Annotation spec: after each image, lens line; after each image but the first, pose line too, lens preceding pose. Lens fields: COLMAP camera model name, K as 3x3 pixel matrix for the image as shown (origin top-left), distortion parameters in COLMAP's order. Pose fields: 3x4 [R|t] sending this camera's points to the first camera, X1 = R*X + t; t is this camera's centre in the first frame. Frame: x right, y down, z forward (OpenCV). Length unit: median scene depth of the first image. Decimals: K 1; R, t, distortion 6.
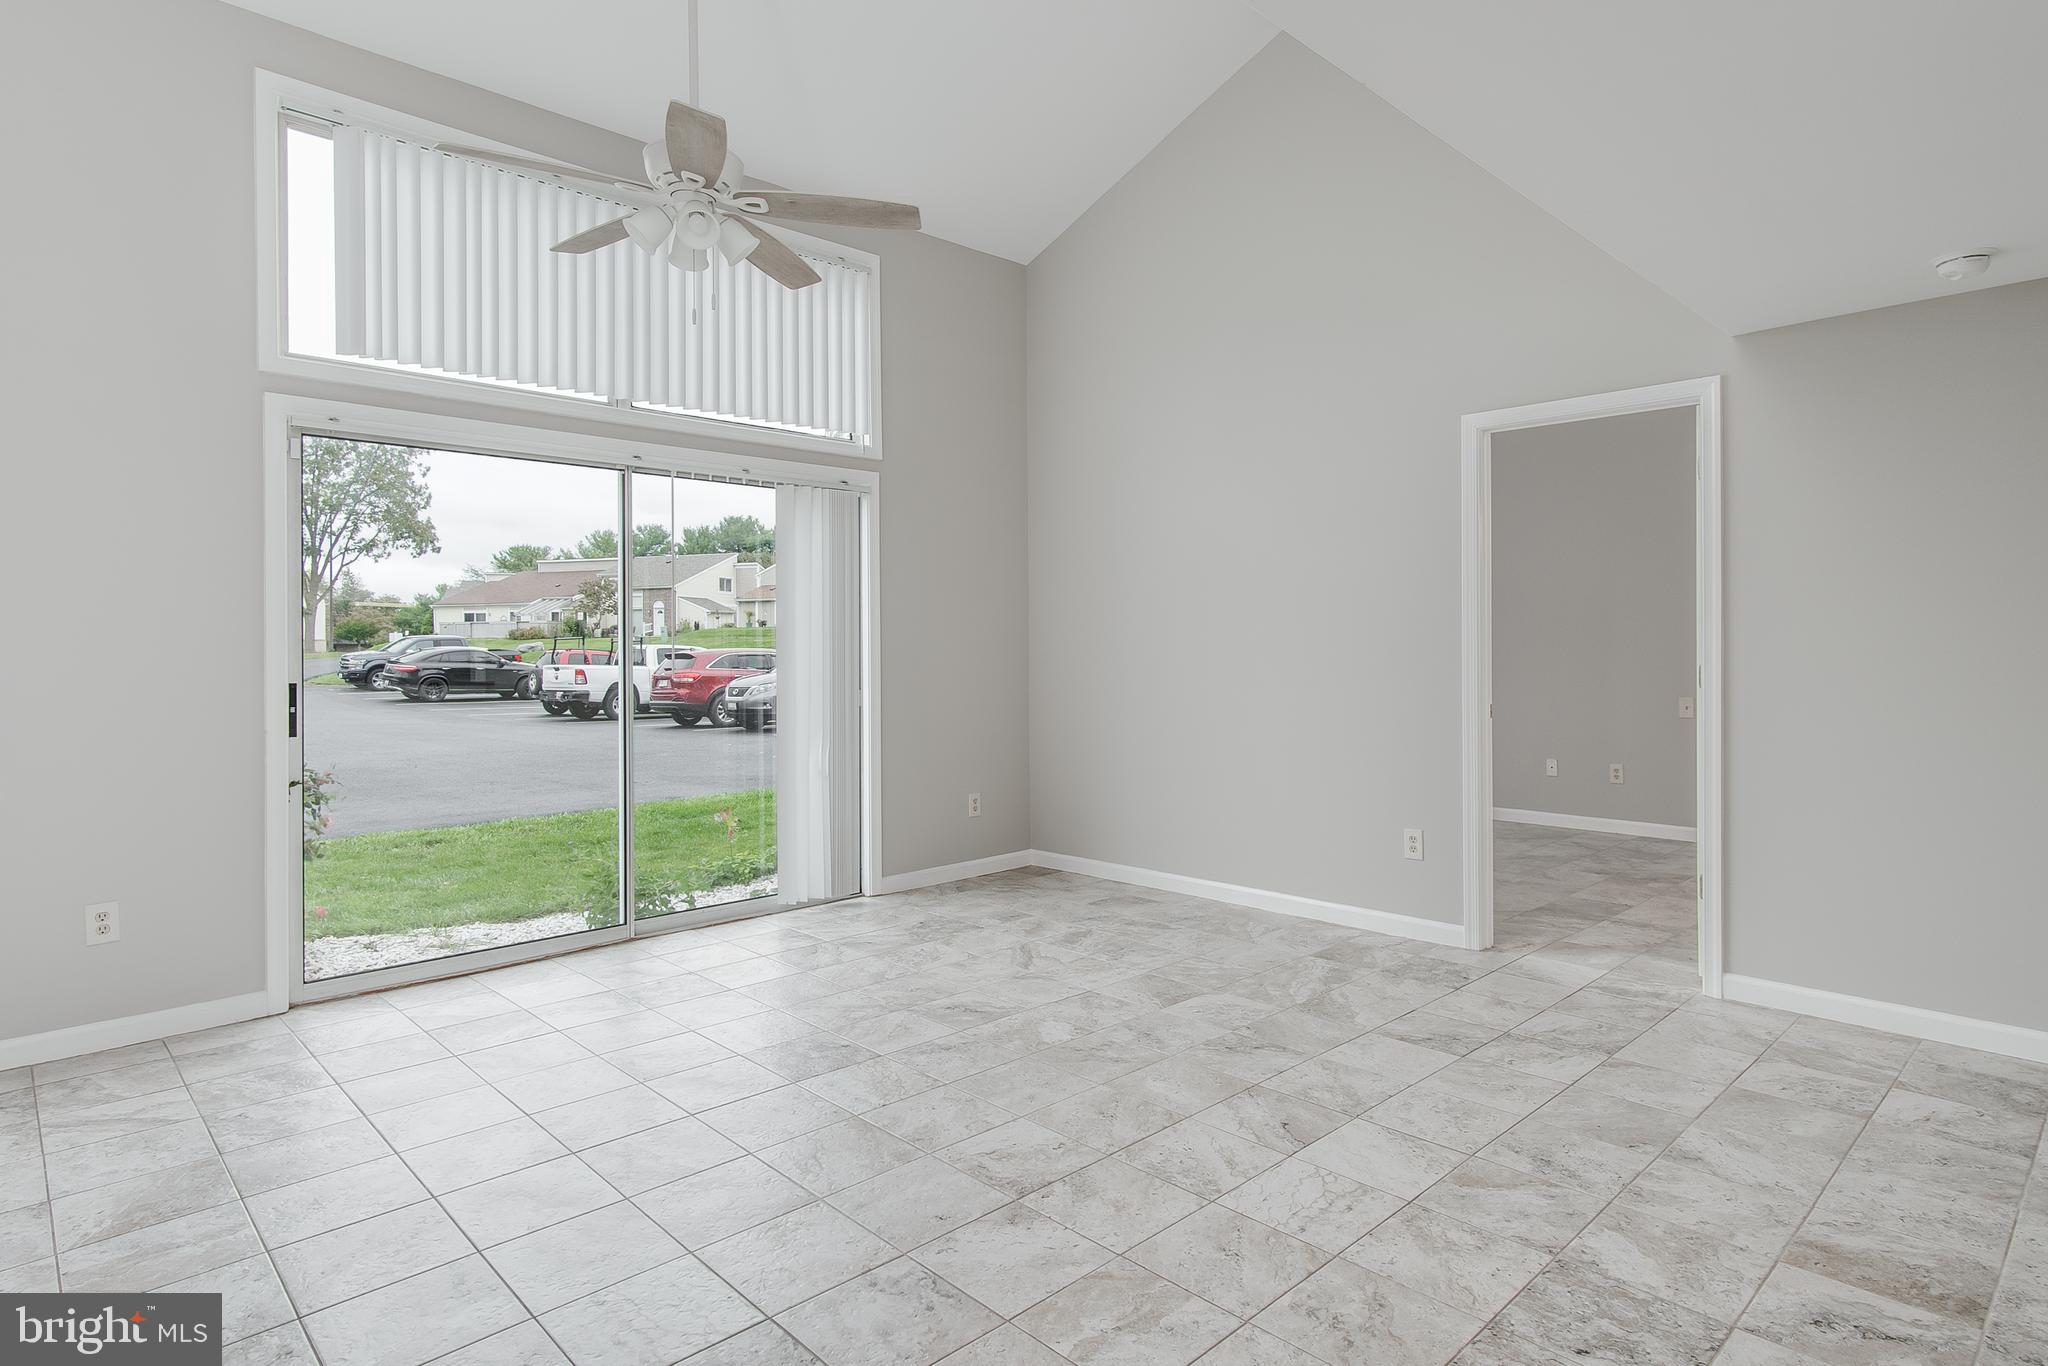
lens RADIAL K [[1106.0, 0, 1036.9], [0, 1106.0, 653.9], [0, 0, 1]] dist [0.007796, -0.000854]
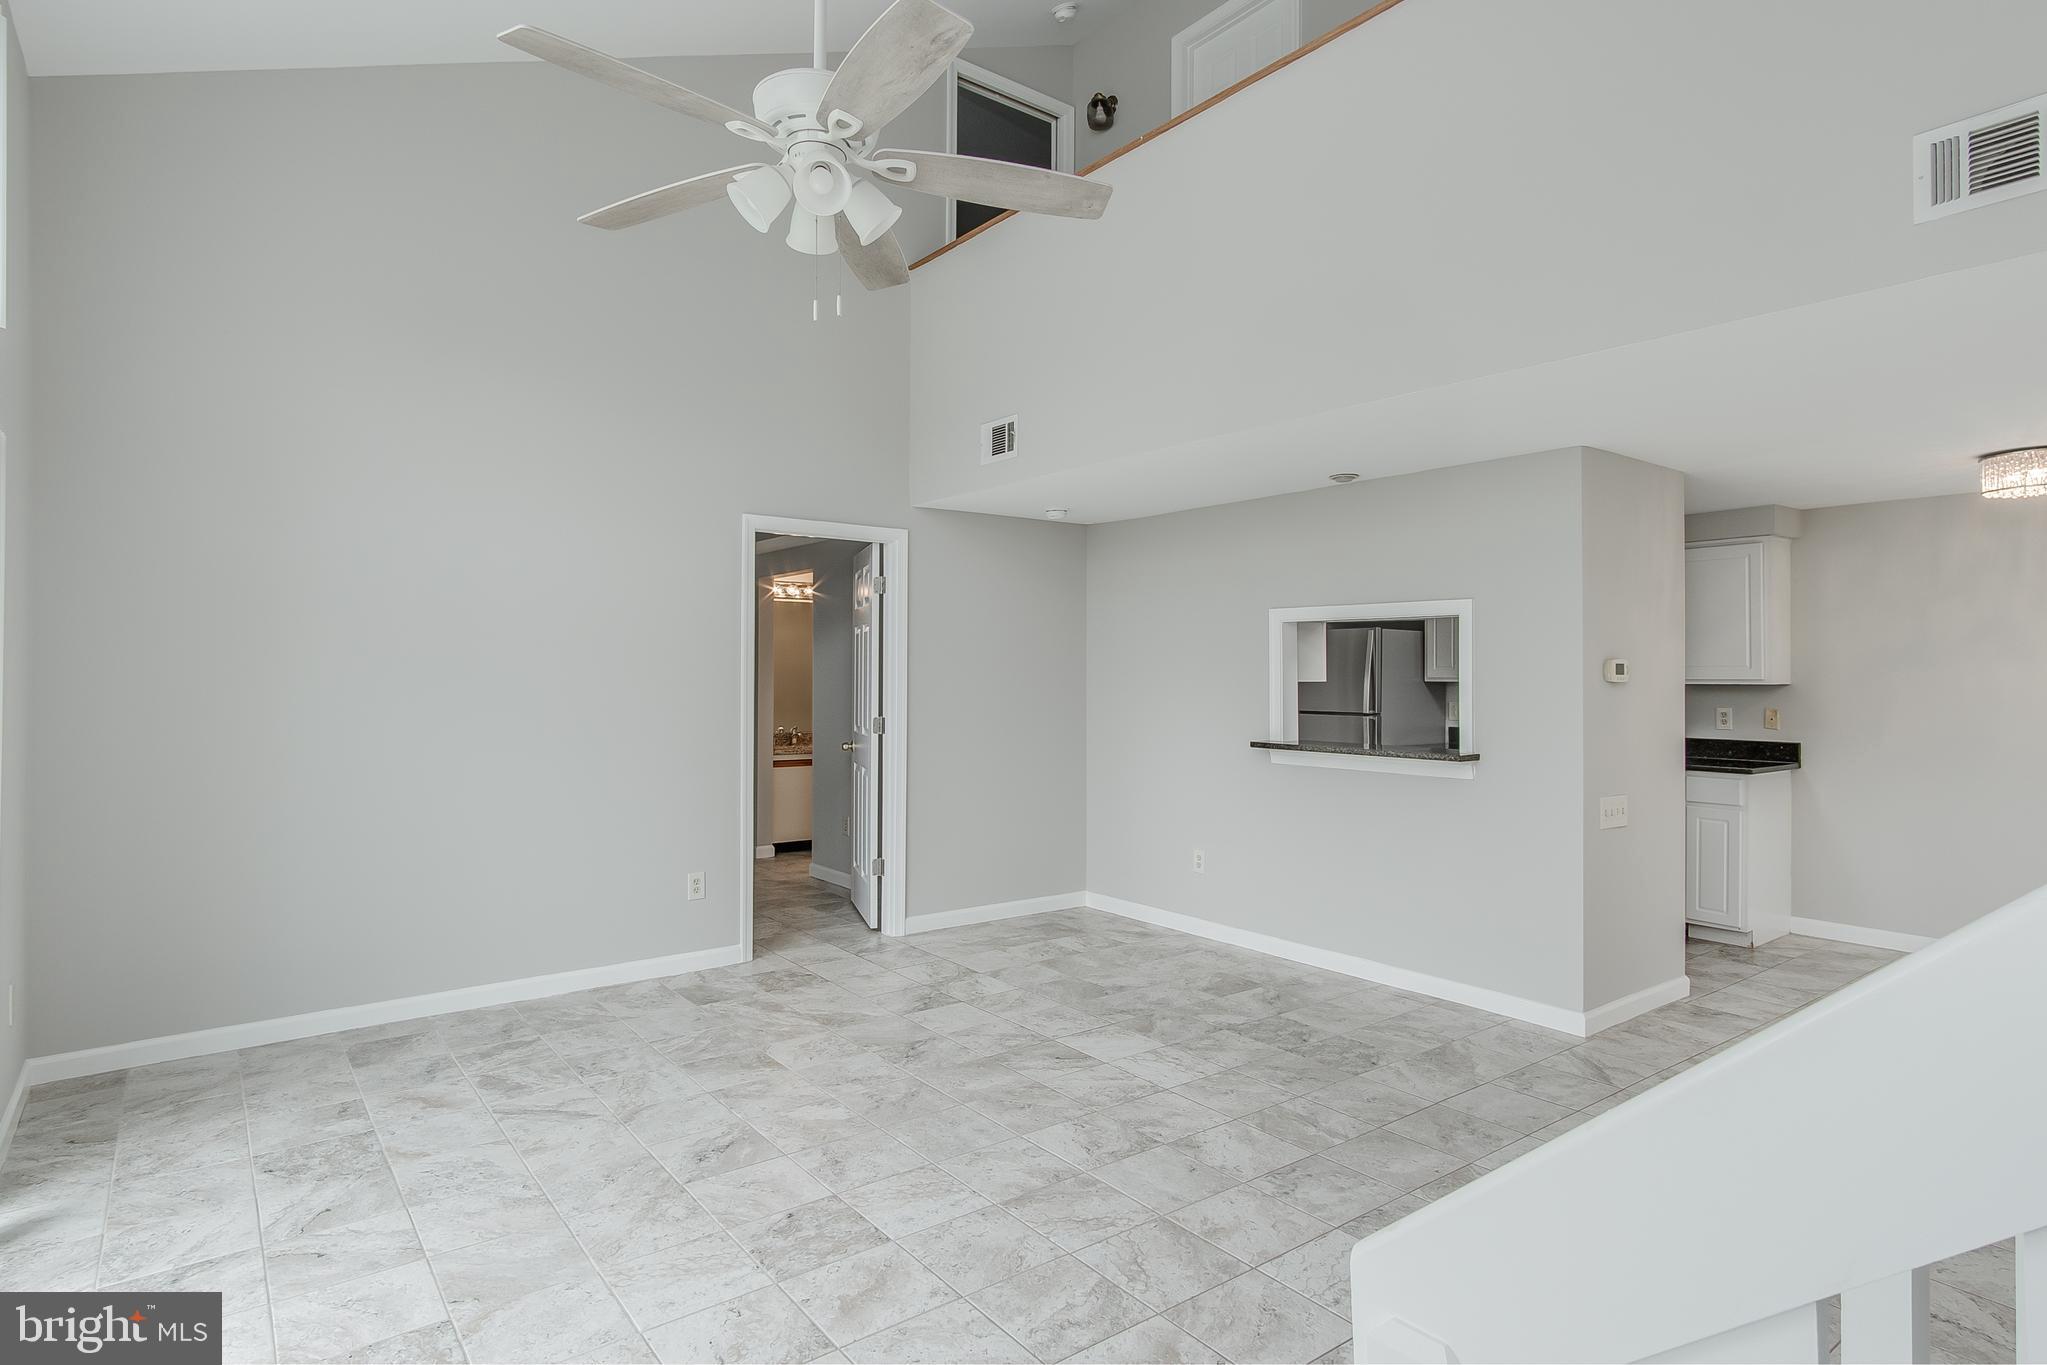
lens RADIAL K [[1105.5, 0, 1034.2], [0, 1105.5, 666.1], [0, 0, 1]] dist [0.007796, -0.000854]
pose [[0.111079, 0.010676, 0.993754, -1.104404], [0.001024, 0.999941, -0.010857, -0.055293], [-0.993811, 0.002224, 0.111062, 0.813302]]
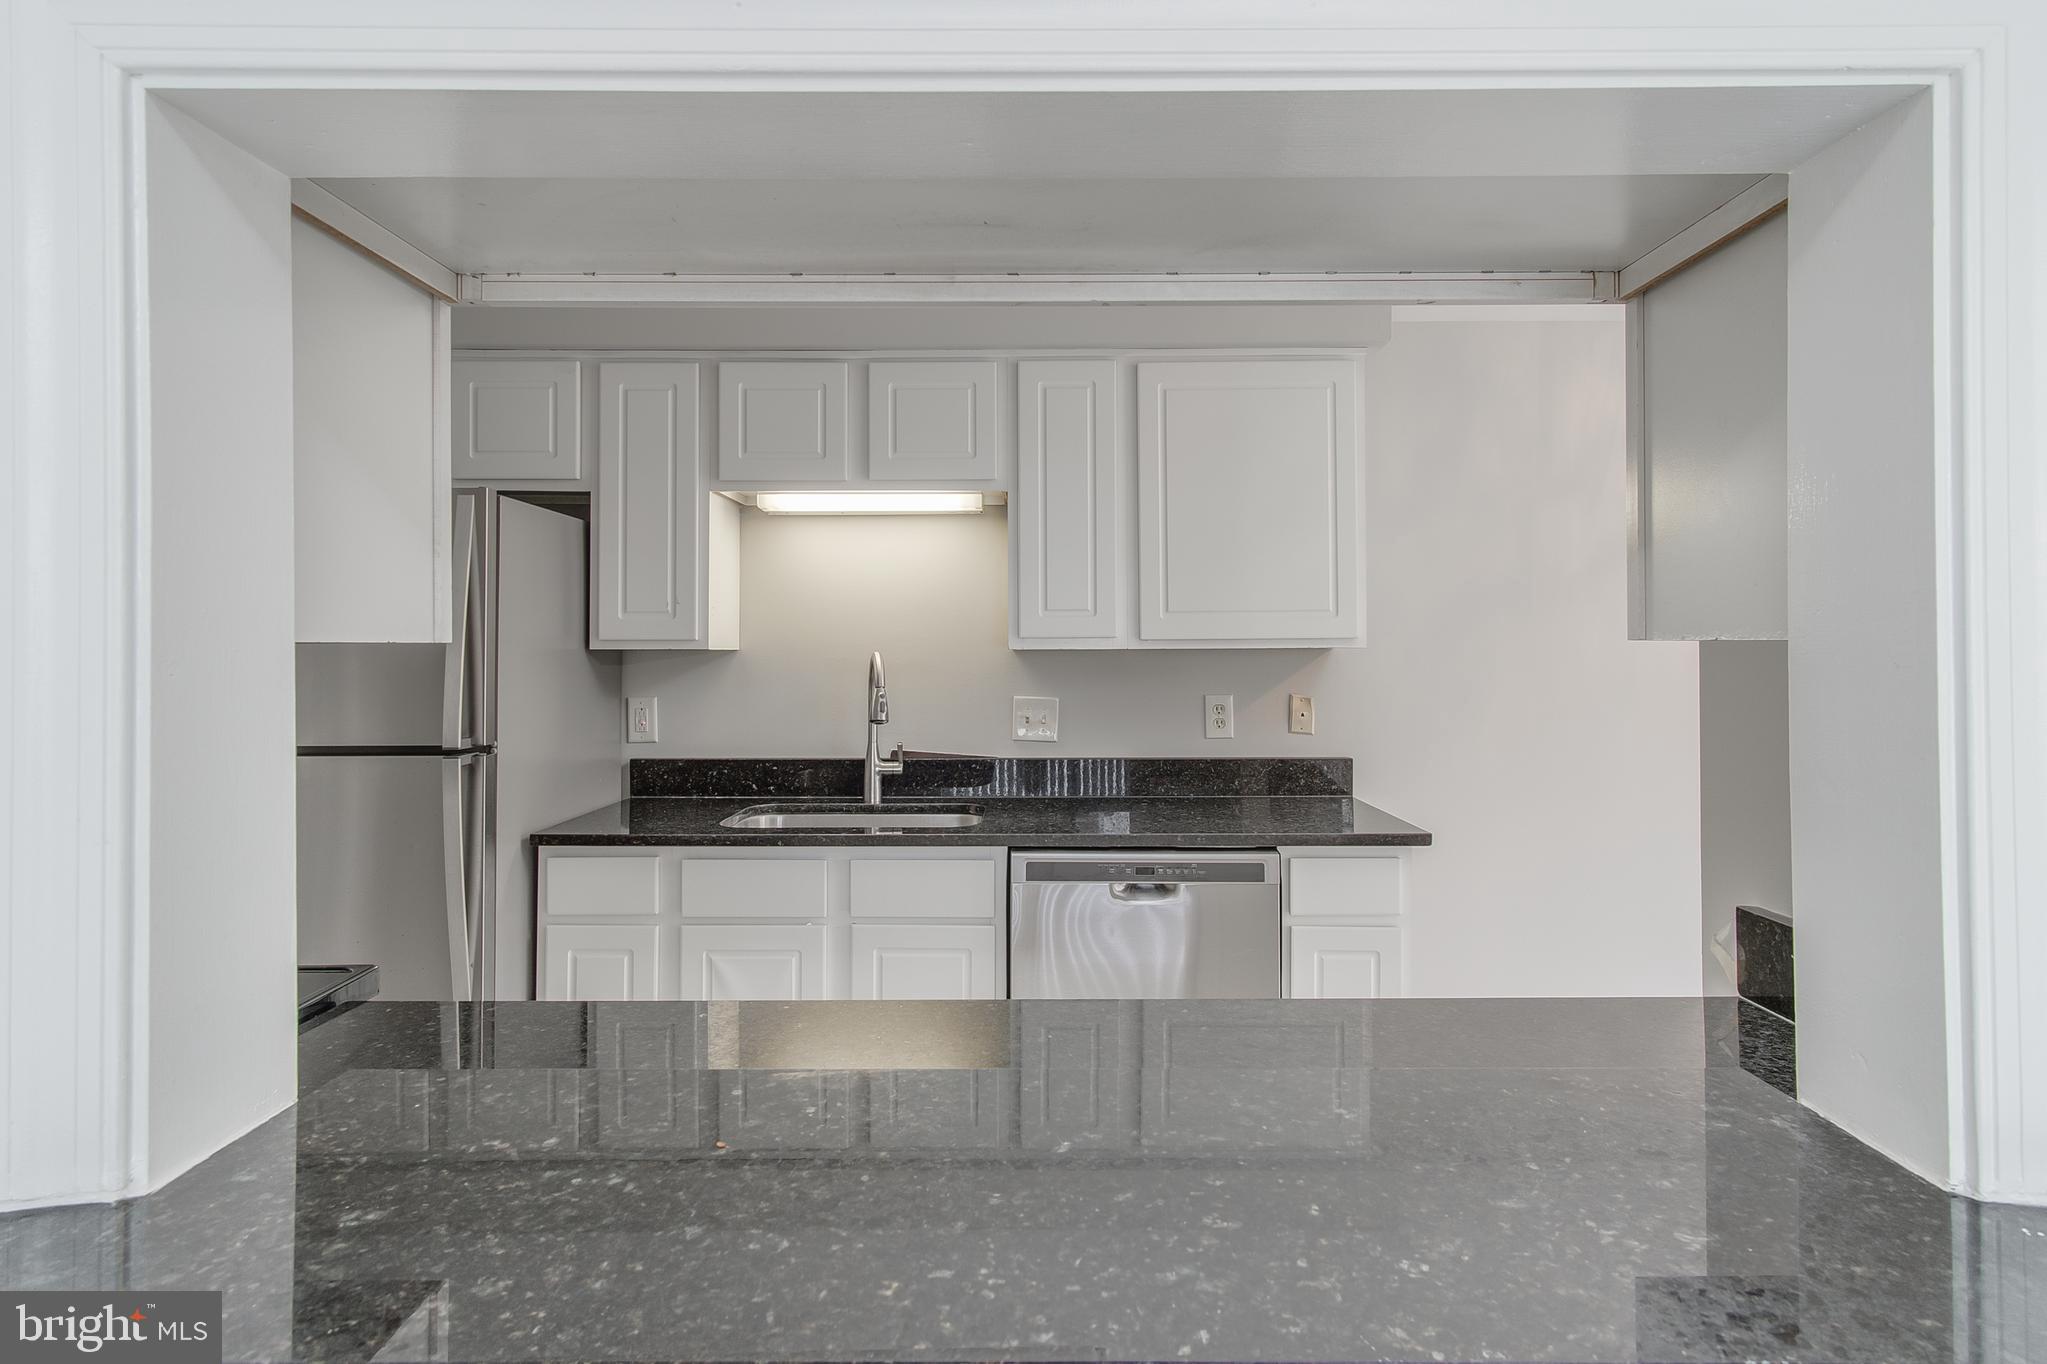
lens RADIAL K [[1105.5, 0, 1018.3], [0, 1105.5, 661.8], [0, 0, 1]] dist [0.007796, -0.000854]
pose [[-0.708790, -0.003711, 0.705410, 0.481160], [0.007421, 0.999892, 0.012717, -0.045286], [-0.705381, 0.014249, -0.708685, 0.642609]]
